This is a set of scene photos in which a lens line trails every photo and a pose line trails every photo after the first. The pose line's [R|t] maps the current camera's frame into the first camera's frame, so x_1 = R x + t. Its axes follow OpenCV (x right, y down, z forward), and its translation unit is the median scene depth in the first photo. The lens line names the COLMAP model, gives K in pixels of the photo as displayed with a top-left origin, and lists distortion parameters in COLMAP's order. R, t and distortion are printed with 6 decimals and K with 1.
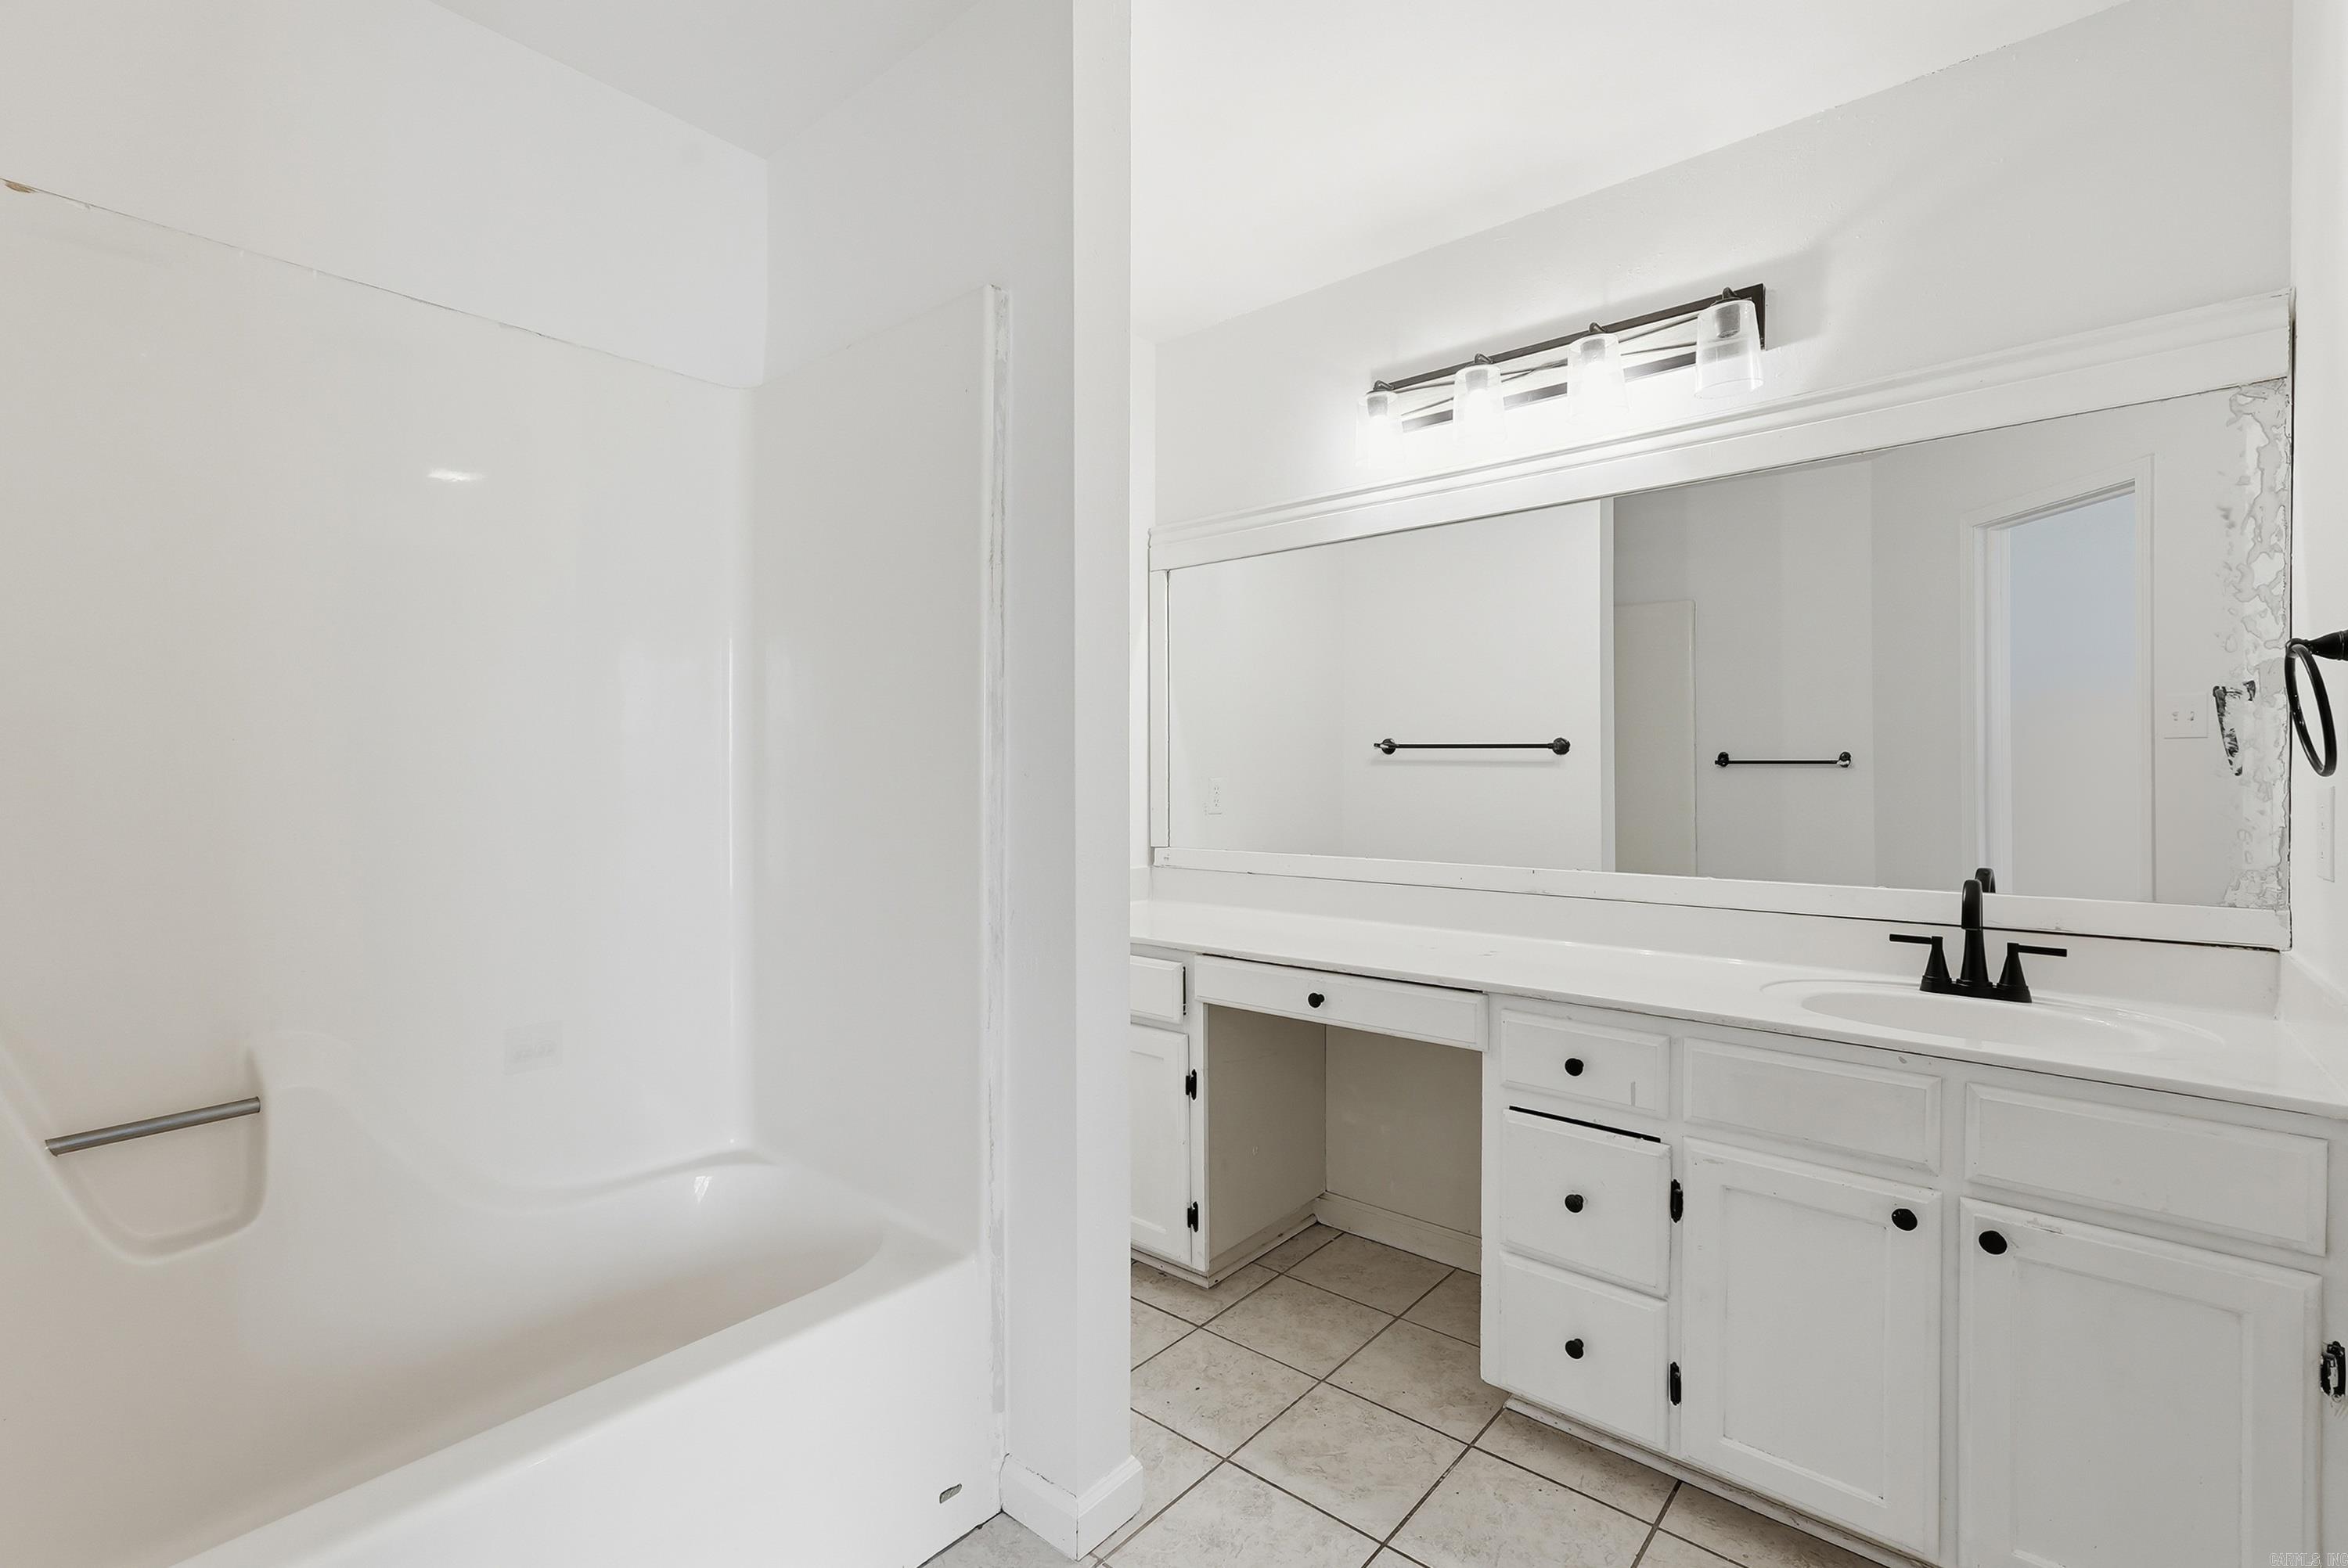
lens RADIAL K [[1048.6, 0, 1178.4], [0, 1048.6, 771.4], [0, 0, 1]] dist [-0.011872, 0.006651]
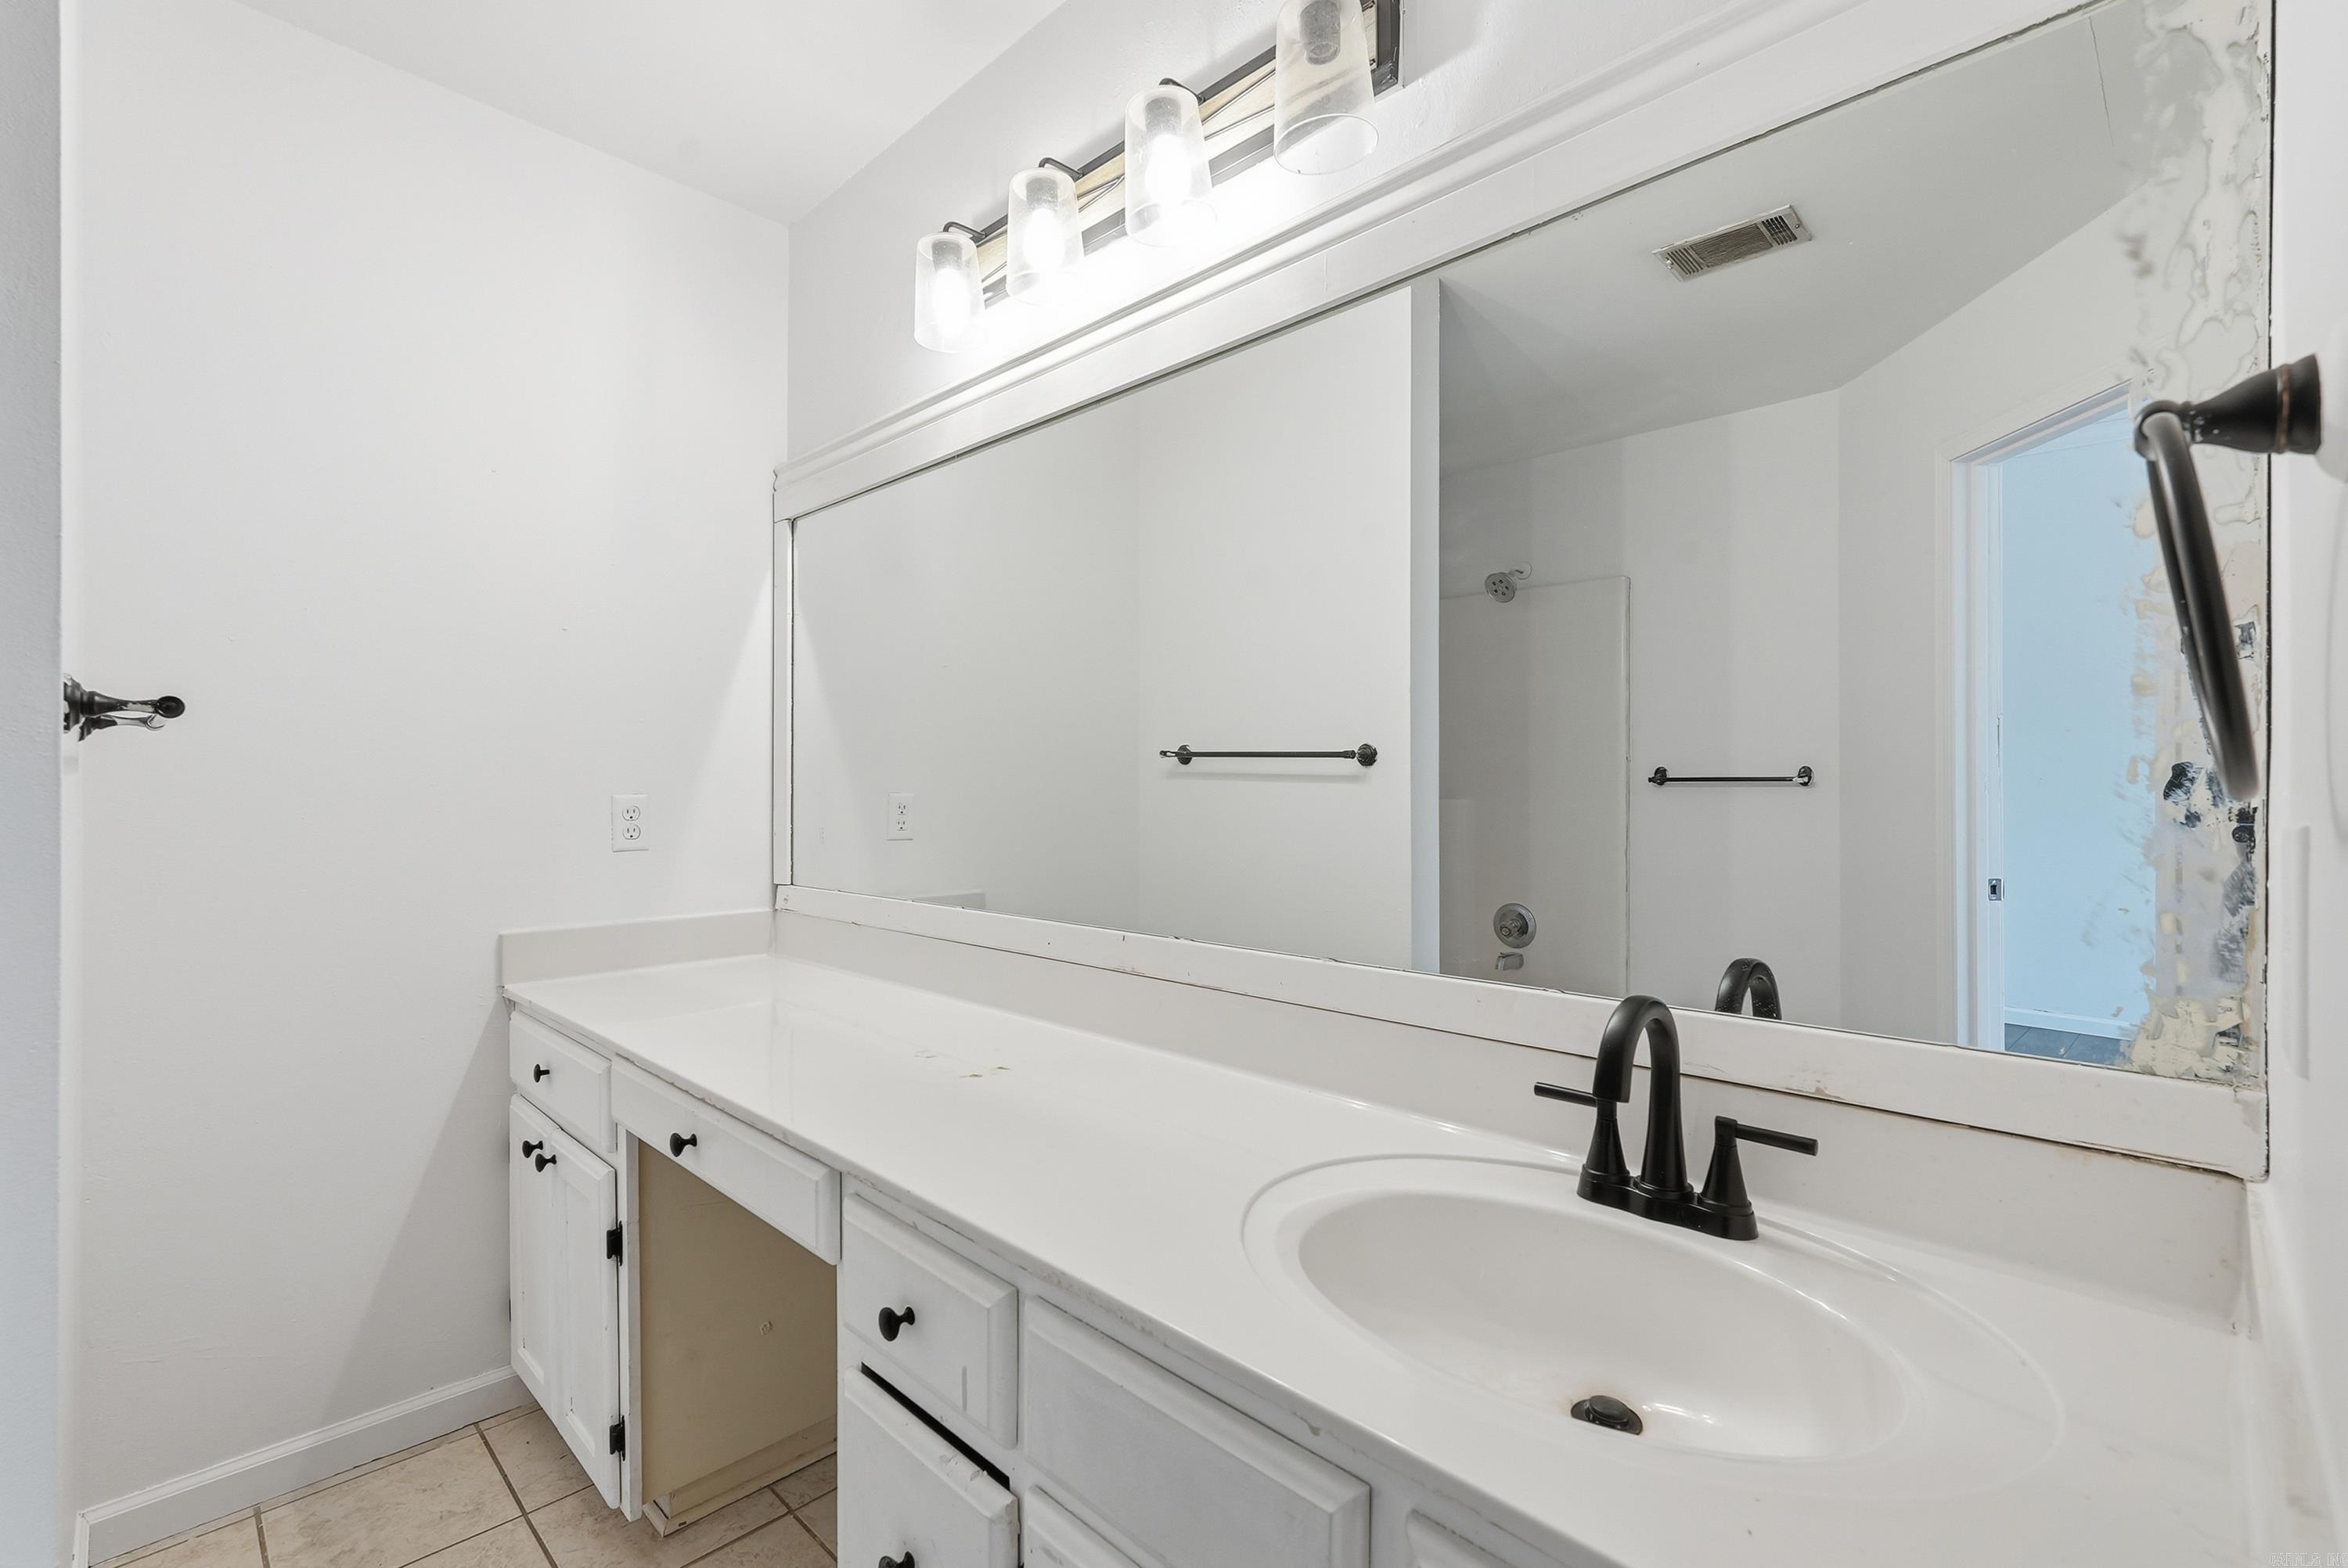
lens RADIAL K [[1048.6, 0, 1183.3], [0, 1048.6, 783.1], [0, 0, 1]] dist [-0.011872, 0.006651]
pose [[0.997397, 0.005403, -0.071897, 0.492971], [-0.005804, 0.999969, -0.005380, 0.002160], [0.071866, 0.005784, 0.997398, 0.402267]]
